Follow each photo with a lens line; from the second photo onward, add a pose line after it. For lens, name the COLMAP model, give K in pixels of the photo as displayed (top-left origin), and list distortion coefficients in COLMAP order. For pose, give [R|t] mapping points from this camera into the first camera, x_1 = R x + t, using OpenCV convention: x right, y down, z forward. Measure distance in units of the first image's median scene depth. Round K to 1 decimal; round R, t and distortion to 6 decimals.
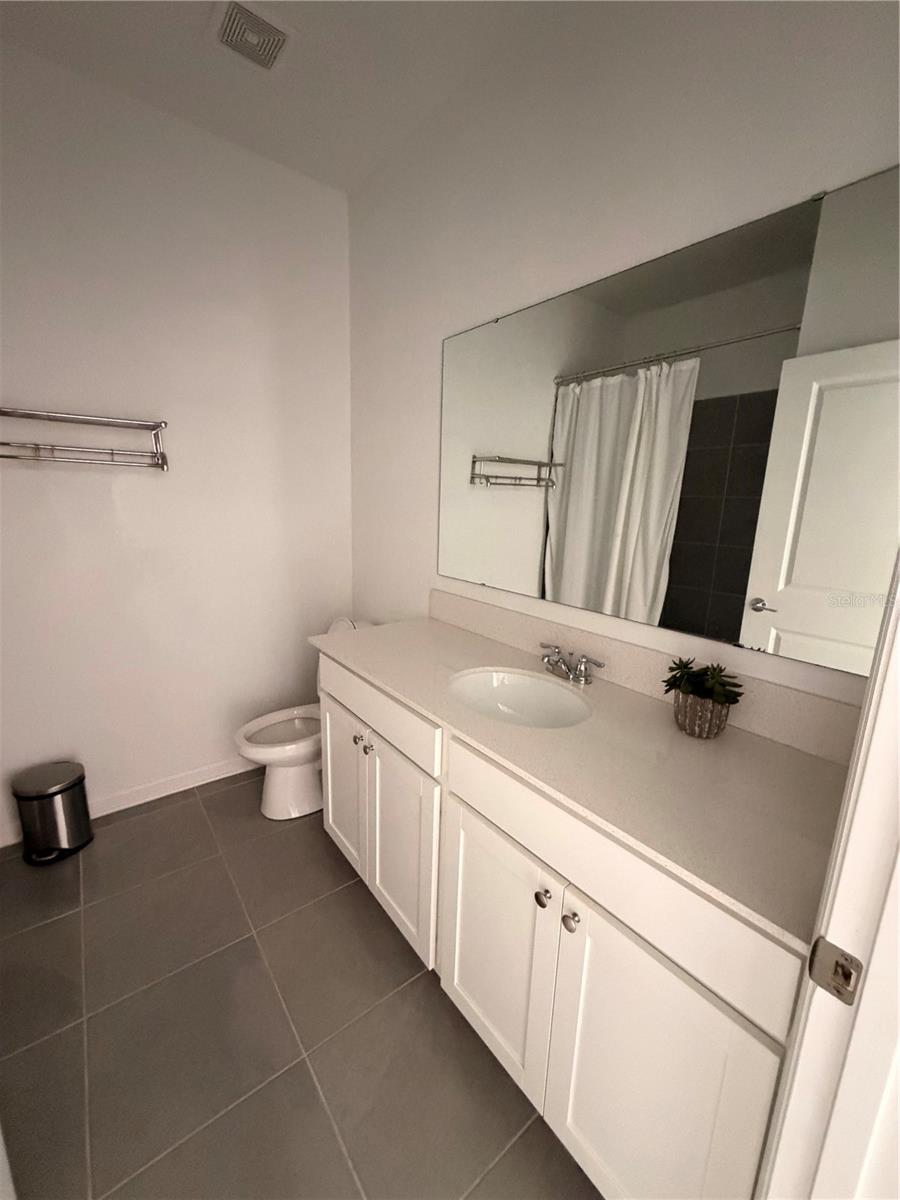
lens RADIAL K [[480.0, 0, 450.0], [0, 480.0, 600.0], [0, 0, 1]] dist [0.021260, 0.000064]
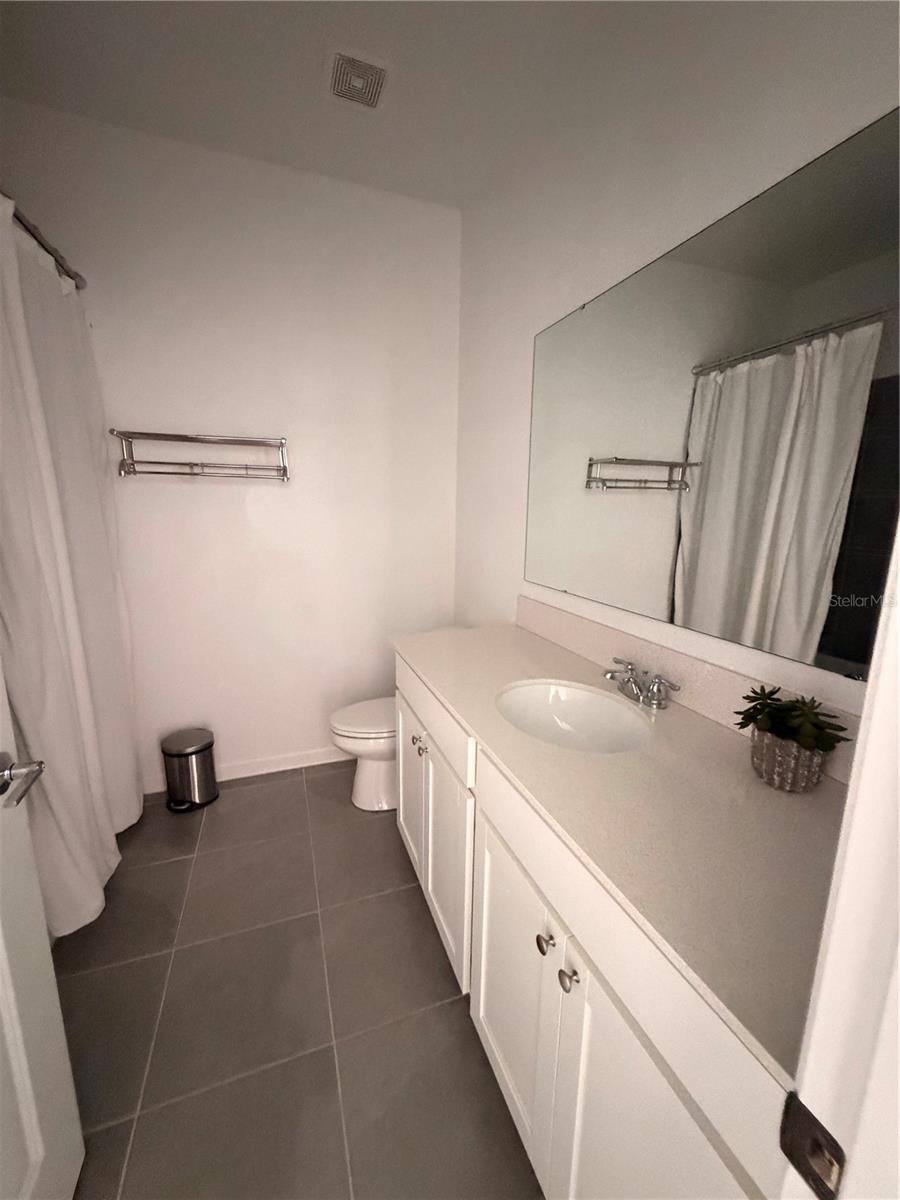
lens RADIAL K [[479.8, 0, 450.0], [0, 479.8, 600.0], [0, 0, 1]] dist [0.018636, -0.000106]
pose [[0.954372, 0.042423, -0.295591, 0.127061], [-0.049850, 0.998601, -0.017631, 0.010992], [0.294429, 0.031562, 0.955152, 0.048260]]
